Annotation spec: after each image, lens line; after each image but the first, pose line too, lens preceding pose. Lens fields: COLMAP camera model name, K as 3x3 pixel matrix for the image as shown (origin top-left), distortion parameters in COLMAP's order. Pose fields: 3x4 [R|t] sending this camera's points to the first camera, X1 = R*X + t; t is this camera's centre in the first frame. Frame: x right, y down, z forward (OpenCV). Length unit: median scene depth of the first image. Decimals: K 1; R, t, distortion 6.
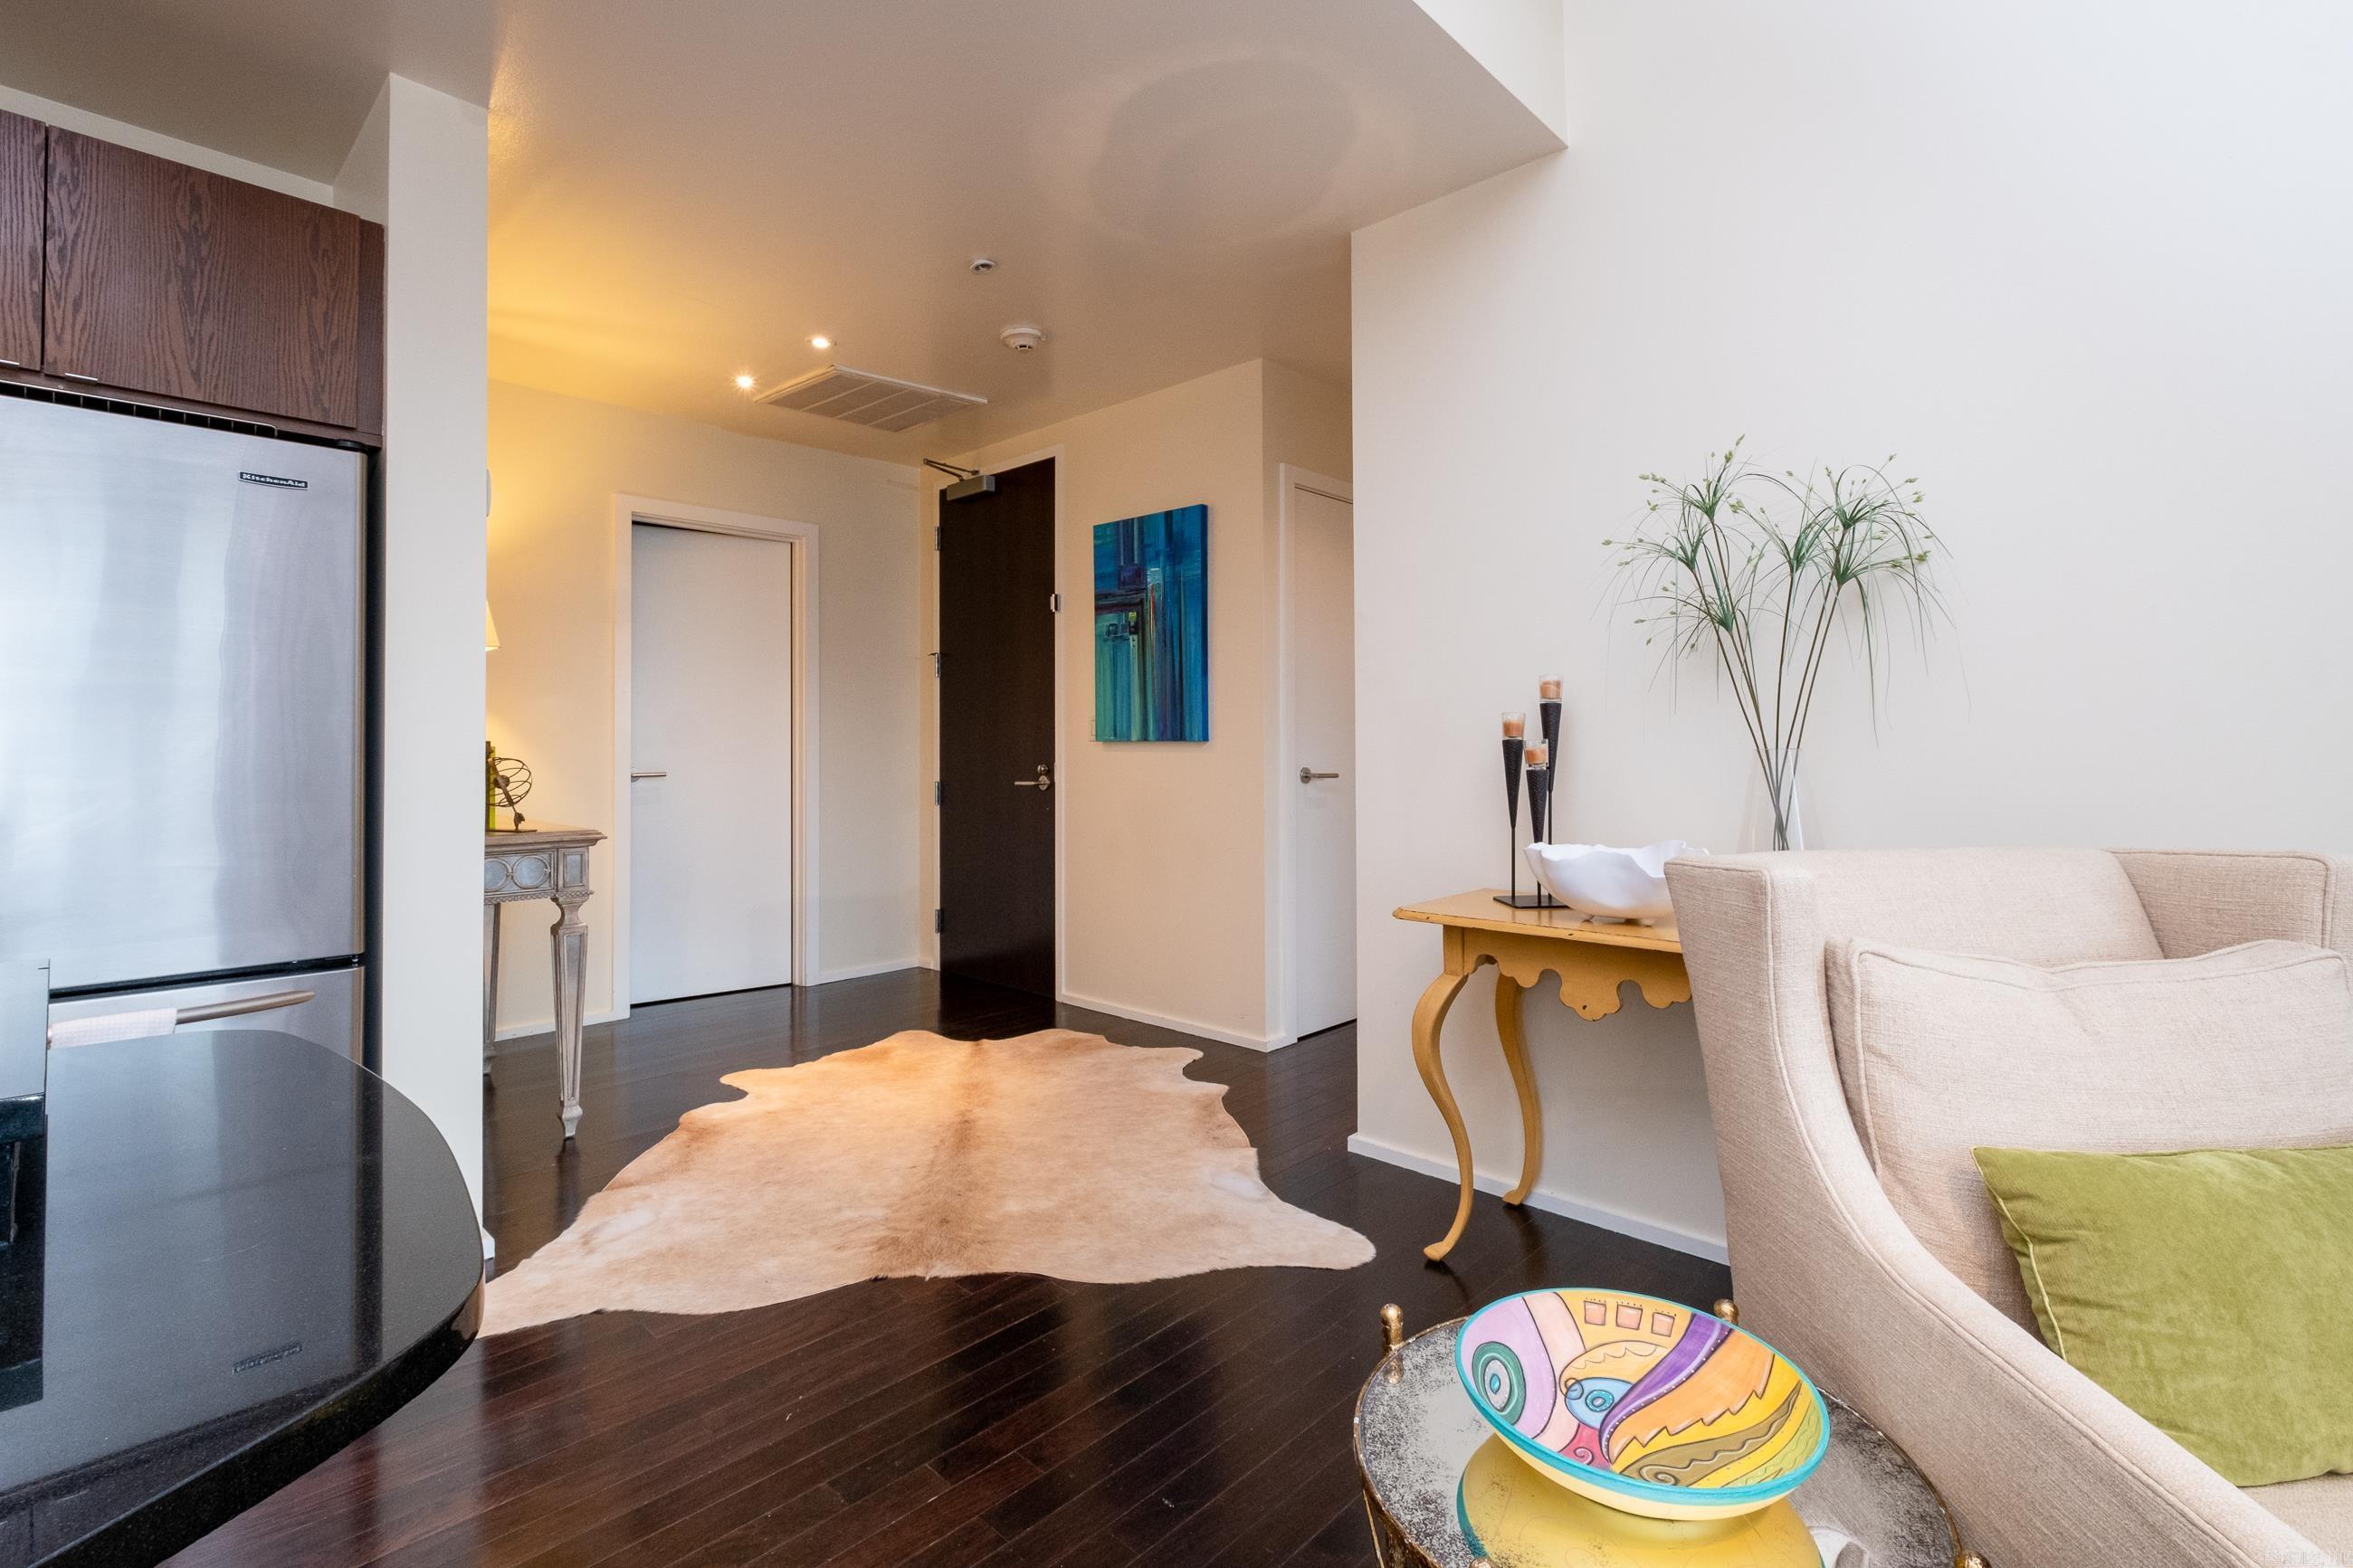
lens RADIAL K [[1088.9, 0, 1185.2], [0, 1088.9, 728.2], [0, 0, 1]] dist [-0.002087, -0.000018]
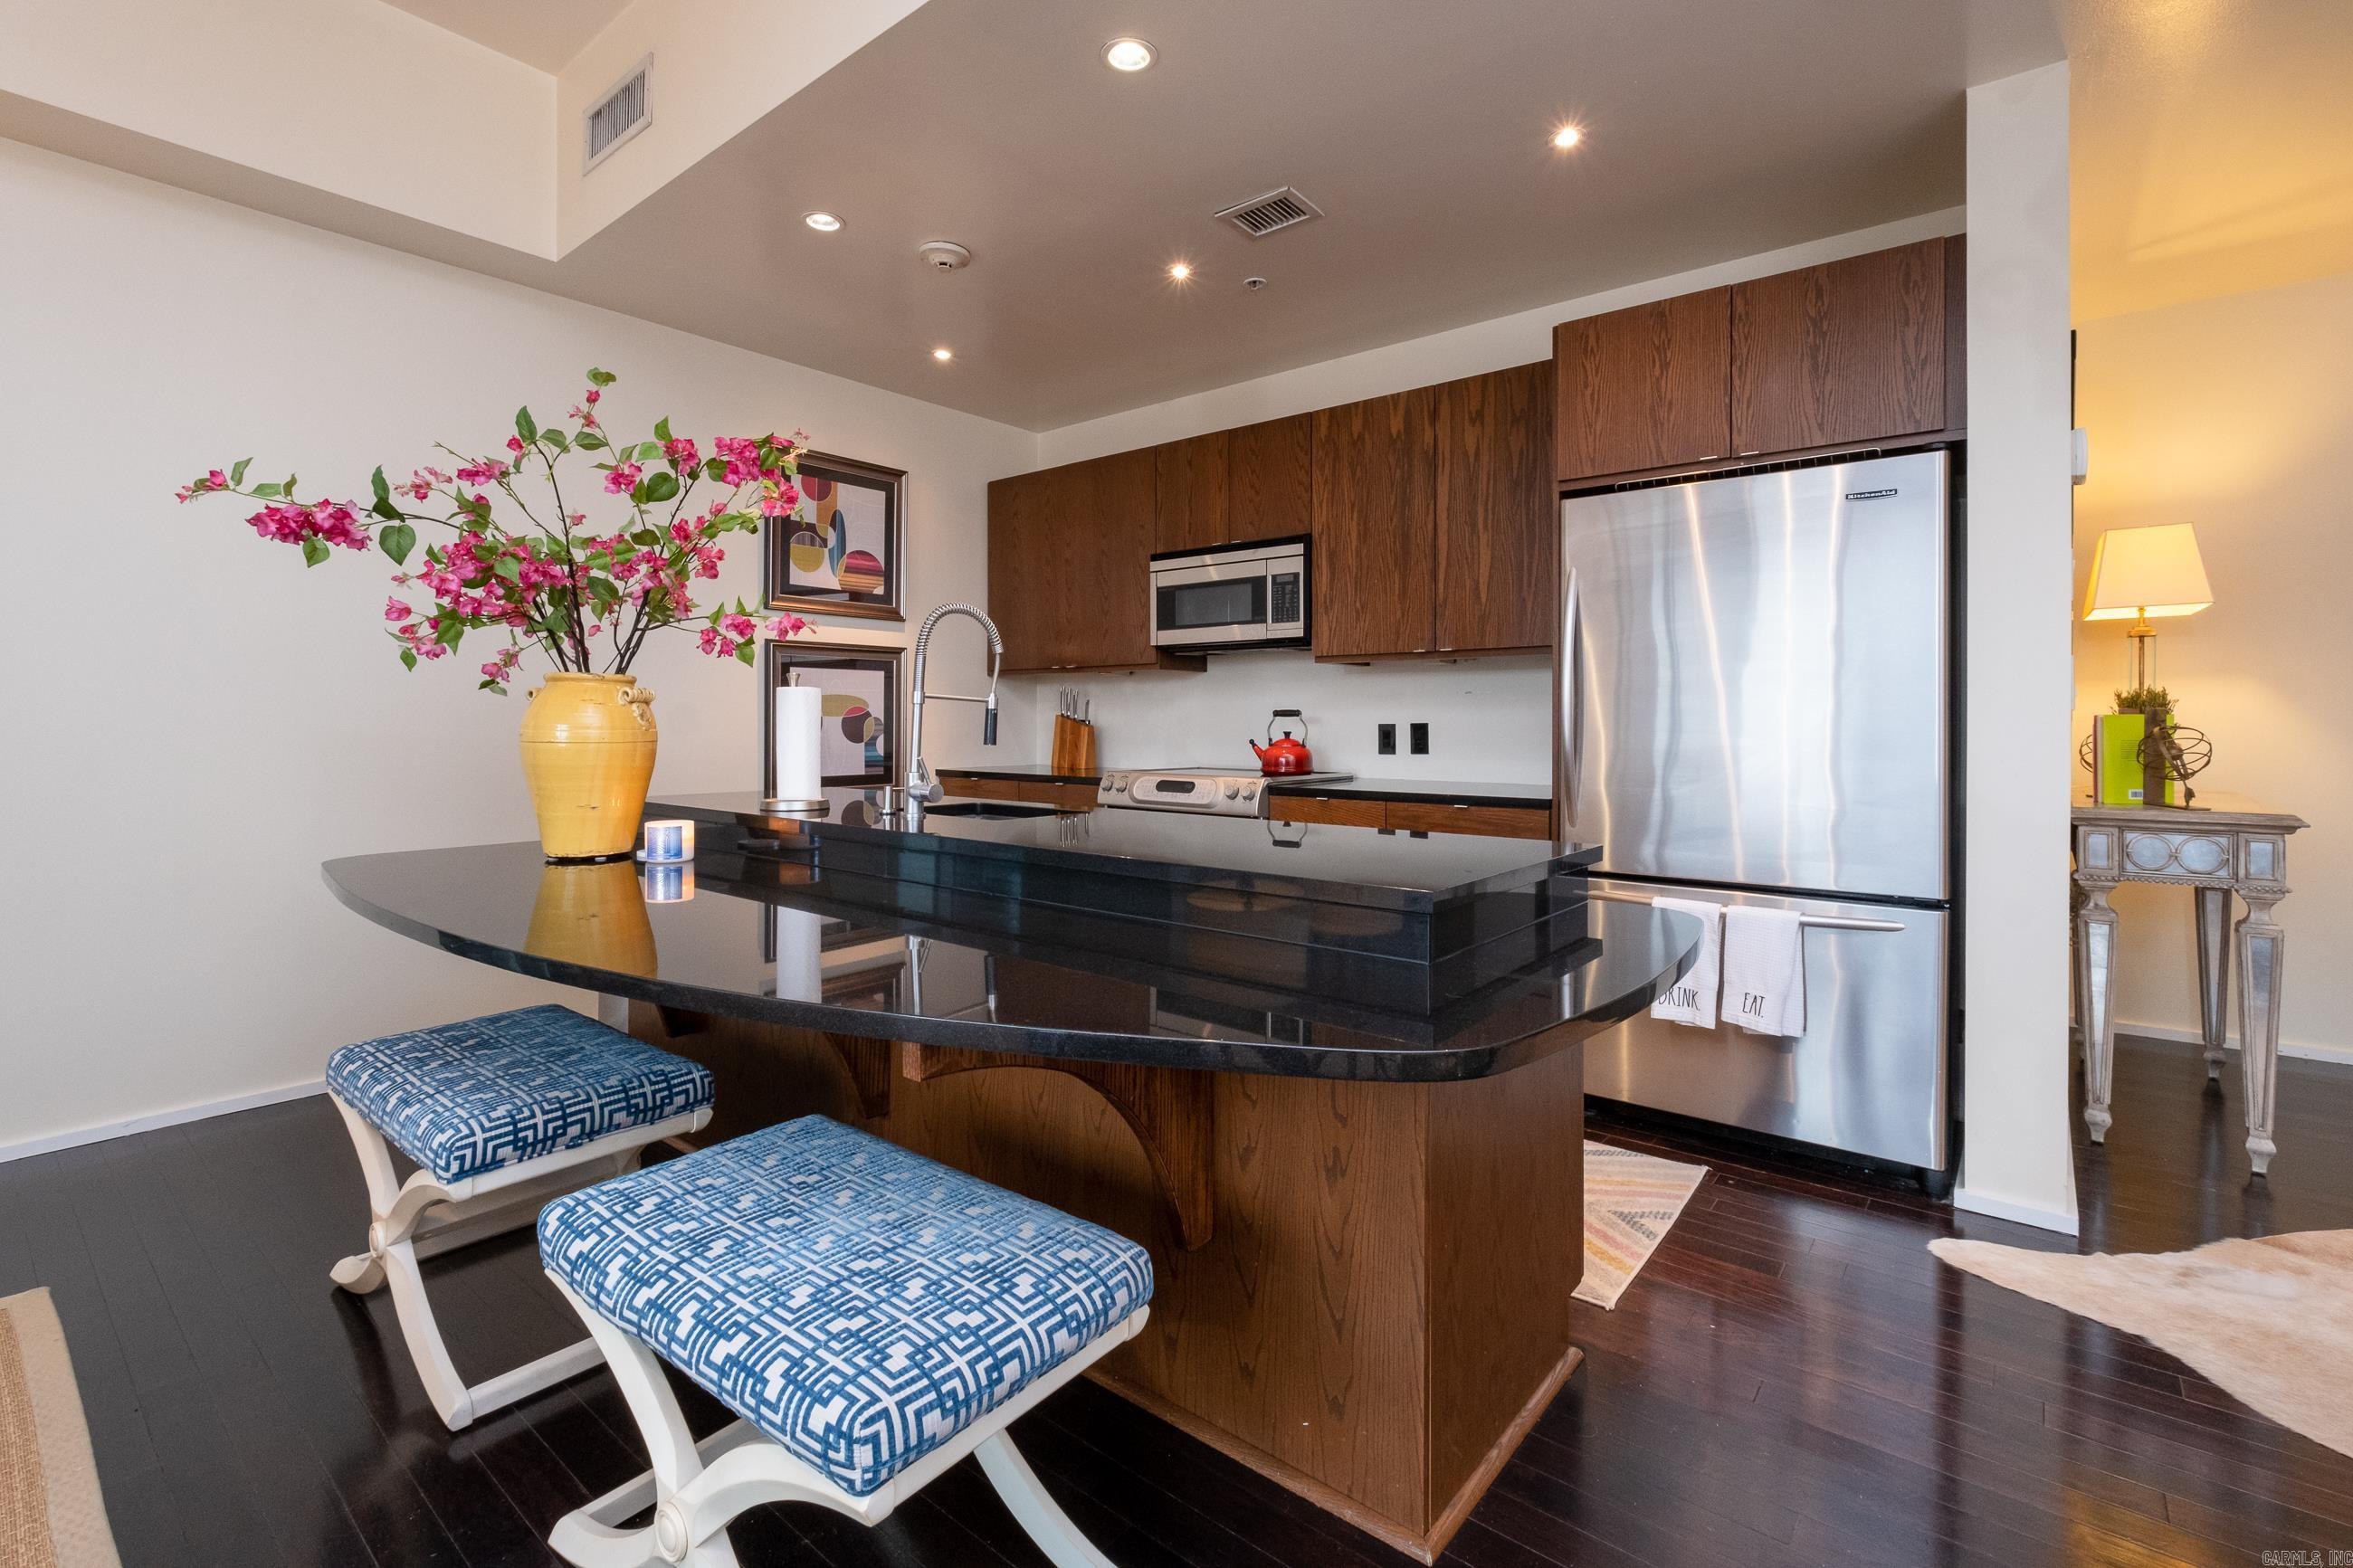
lens RADIAL K [[1047.4, 0, 1184.7], [0, 1047.4, 717.0], [0, 0, 1]] dist [-0.000615, 0.000005]
pose [[0.074568, -0.002492, -0.997213, 0.135559], [0.017034, 0.999854, -0.001225, 0.003998], [0.997070, -0.016895, 0.074600, 0.076548]]
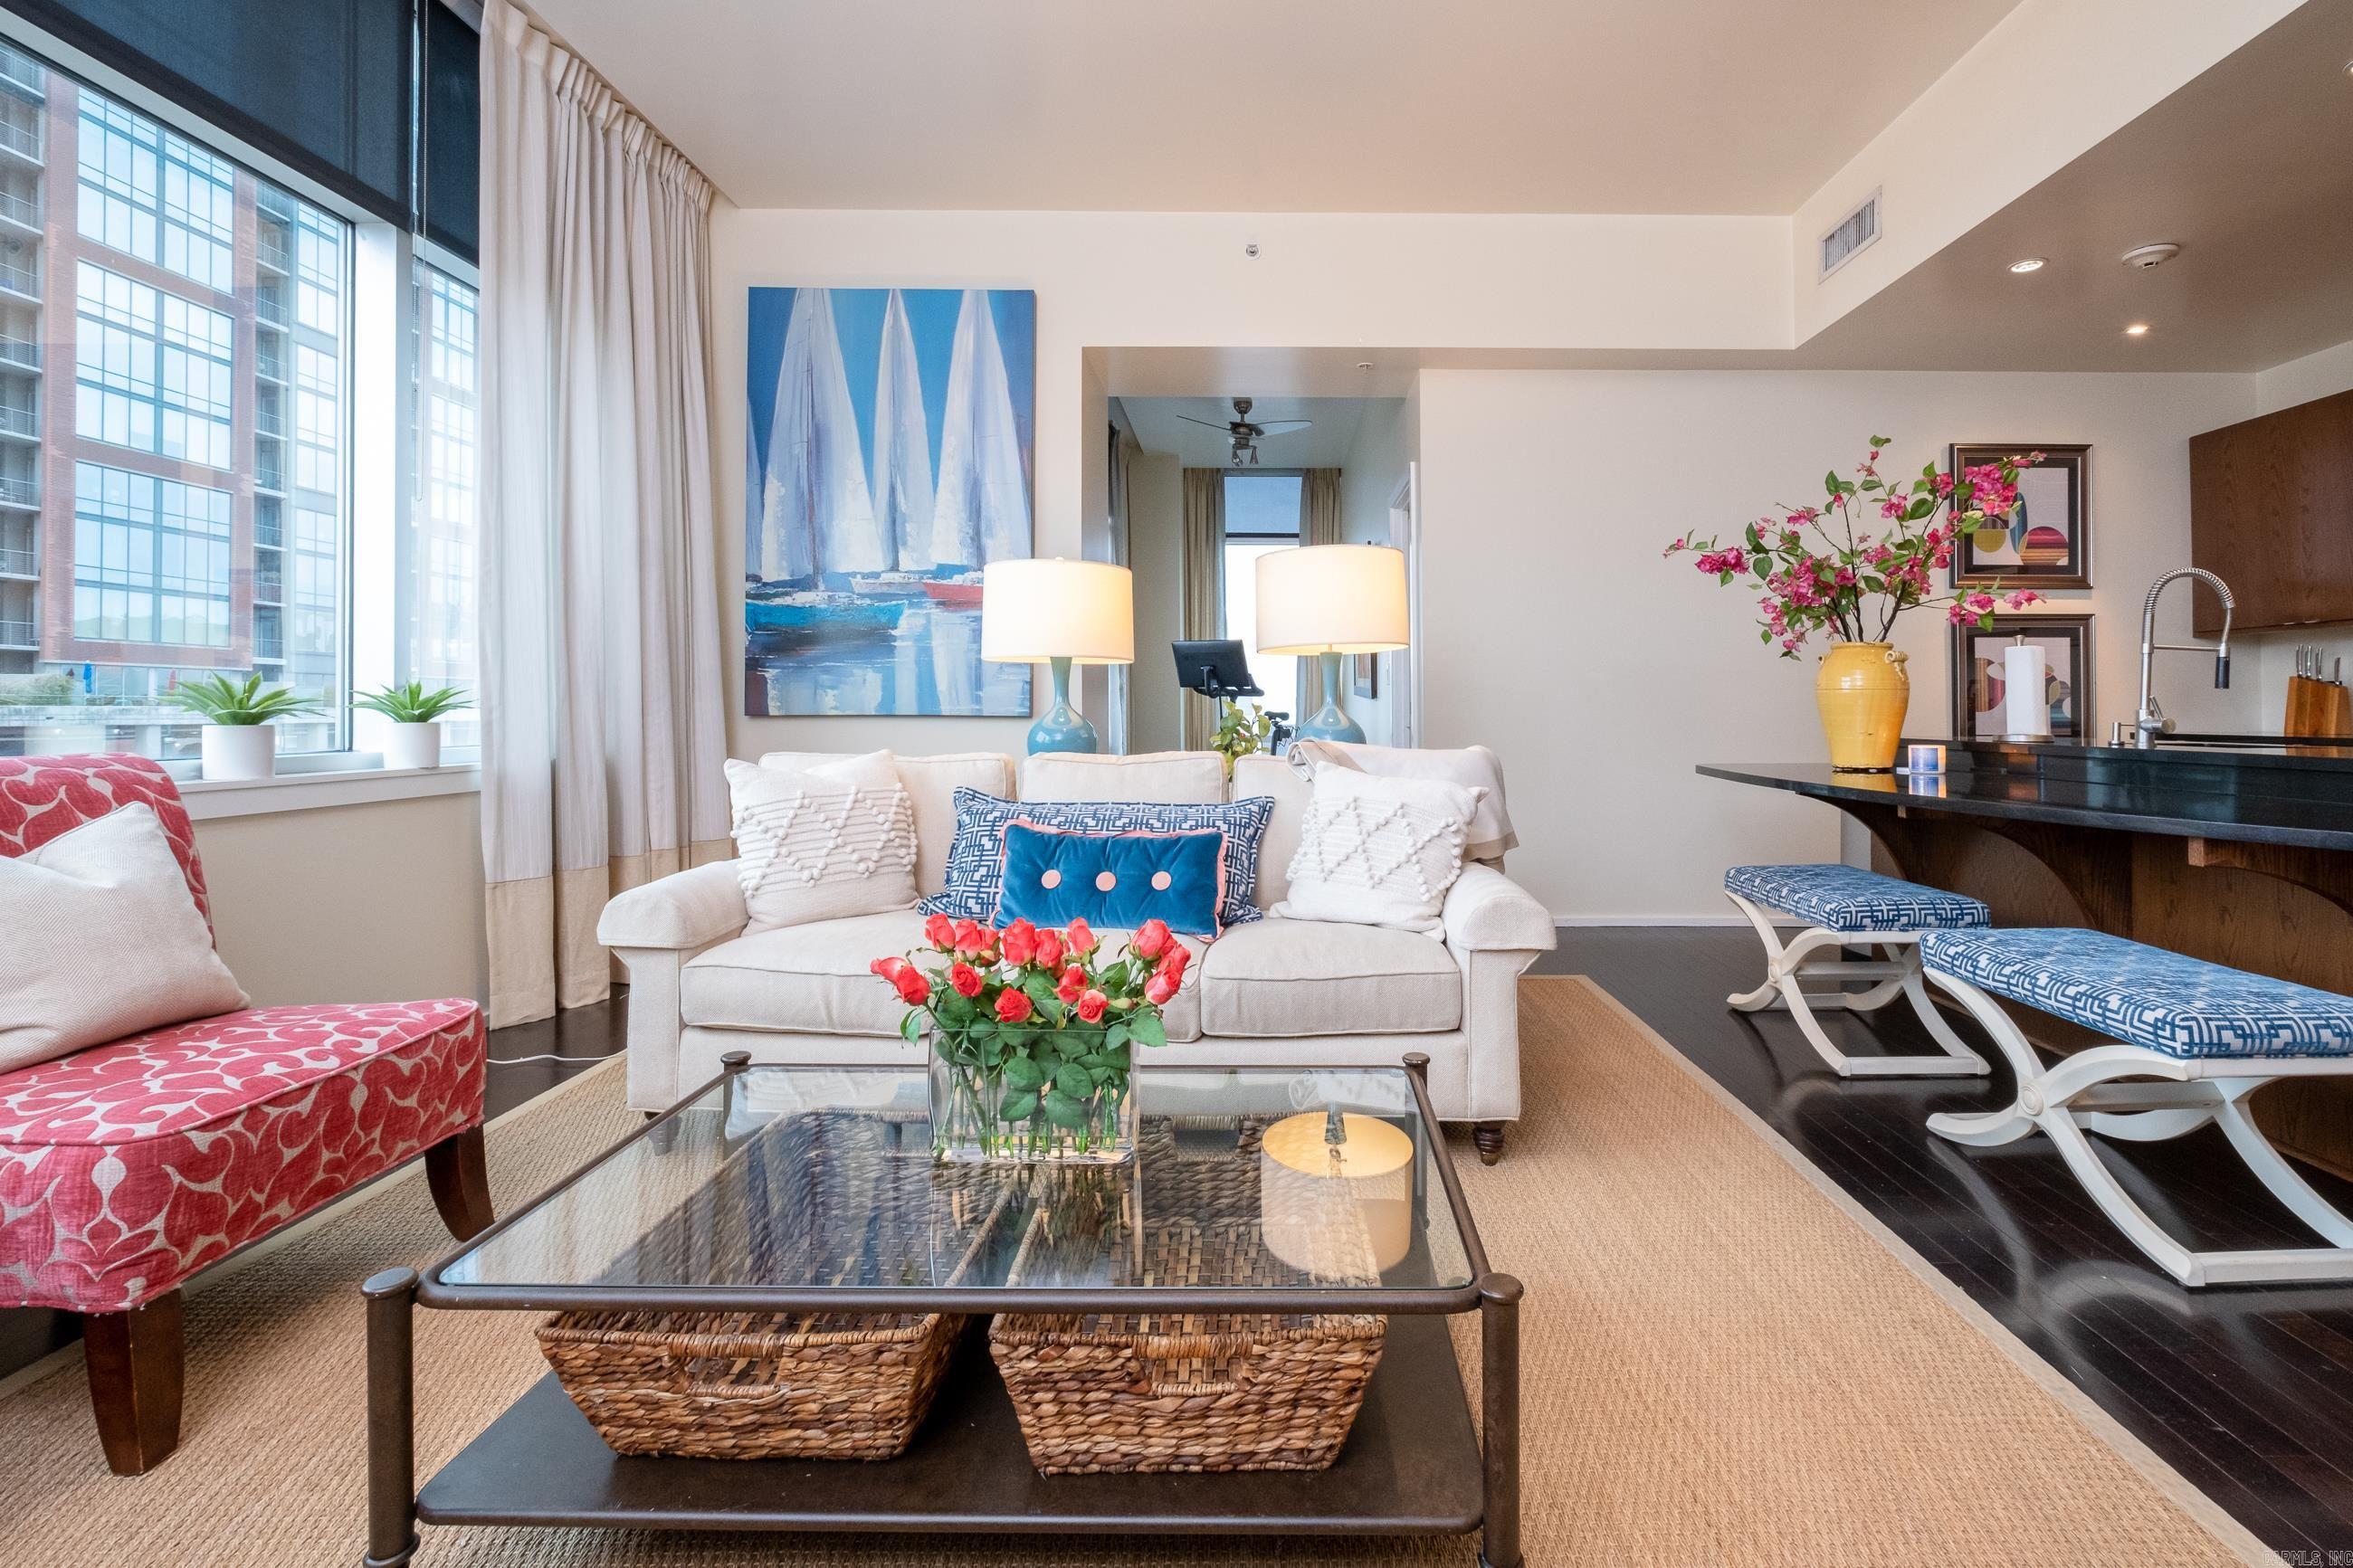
lens RADIAL K [[1082.3, 0, 1279.7], [0, 1082.3, 690.3], [0, 0, 1]] dist [-0.003620, 0.000025]
pose [[-0.712467, -0.011805, -0.701606, 0.479777], [0.014643, 0.999391, -0.031684, 0.032831], [0.701553, -0.032847, -0.711860, 0.080457]]
